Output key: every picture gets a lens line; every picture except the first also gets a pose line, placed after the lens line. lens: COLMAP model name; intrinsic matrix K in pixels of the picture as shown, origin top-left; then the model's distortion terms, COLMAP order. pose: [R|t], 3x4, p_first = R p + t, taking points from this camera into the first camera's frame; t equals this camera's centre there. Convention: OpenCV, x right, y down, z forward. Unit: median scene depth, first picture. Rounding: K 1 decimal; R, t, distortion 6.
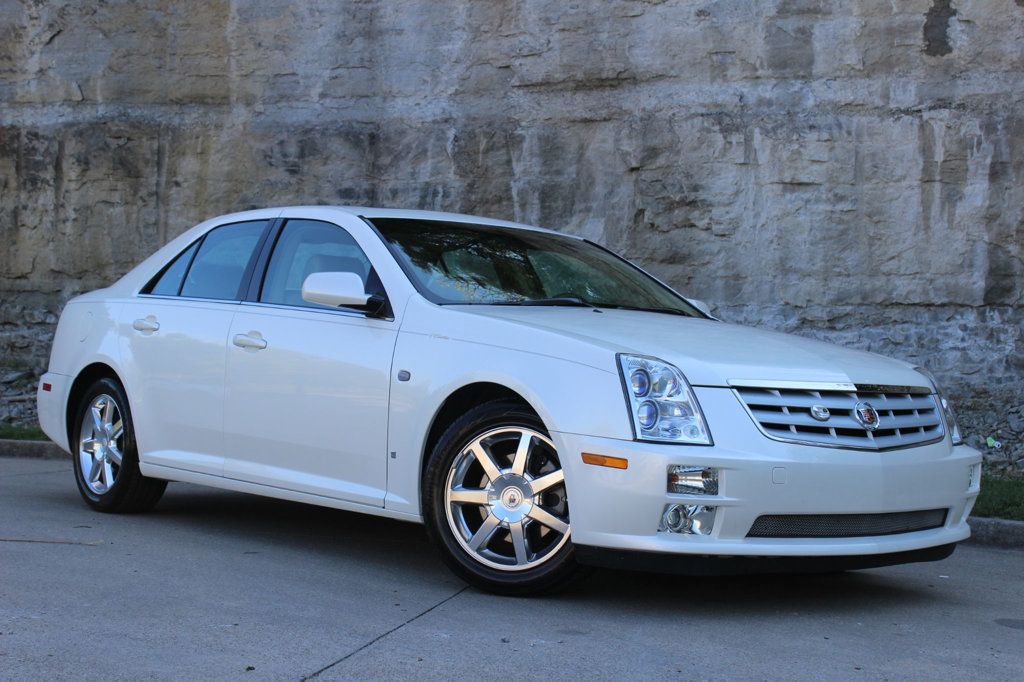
lens RADIAL K [[1706.9, 0, 512.0], [0, 1706.9, 341.0], [0, 0, 1]] dist [-0.018942, 0.065290]
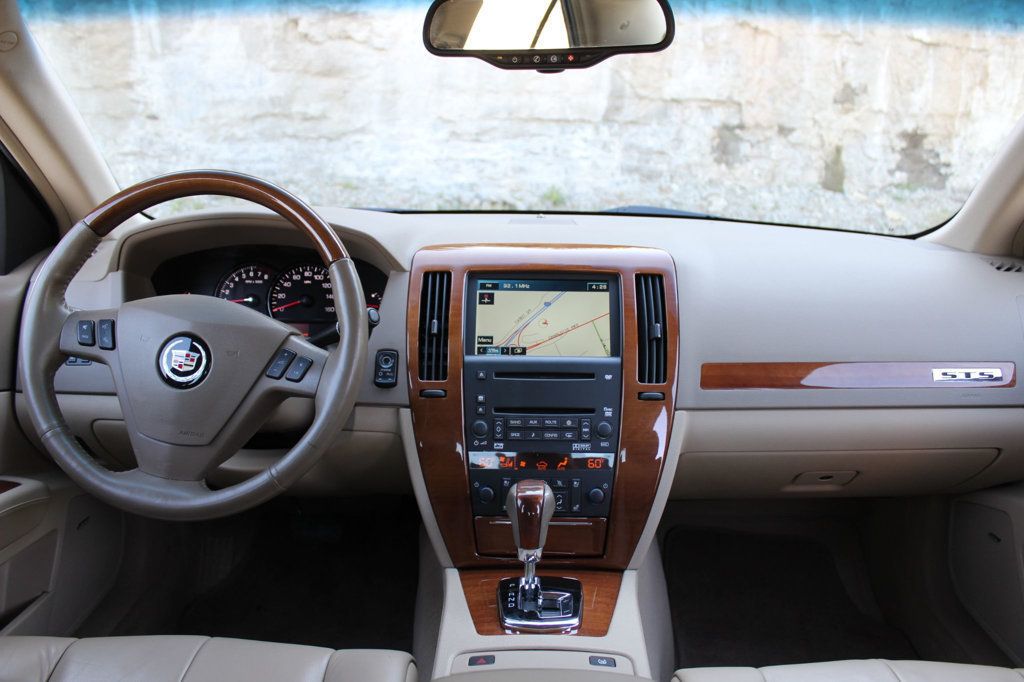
lens RADIAL K [[842.4, 0, 519.3], [0, 842.4, 368.5], [0, 0, 1]] dist [-0.170554, 0.131817]
pose [[0.705420, -0.199417, 0.680159, -0.174016], [-0.000406, 0.959492, 0.281737, -0.016165], [-0.708790, -0.199019, 0.676763, 0.536698]]
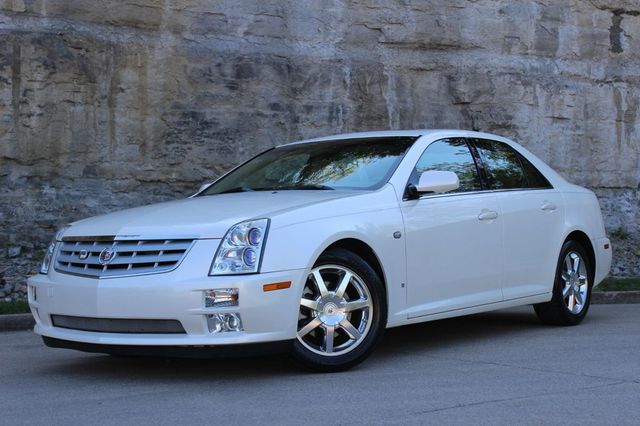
lens RADIAL K [[1044.8, 0, 320.0], [0, 1044.8, 213.0], [0, 0, 1]] dist [-0.011568, 0.004843]
pose [[0.687523, -0.021826, 0.725834, -0.709777], [0.011157, 0.999748, 0.019494, -0.017212], [-0.726077, -0.005305, 0.687593, 0.404637]]
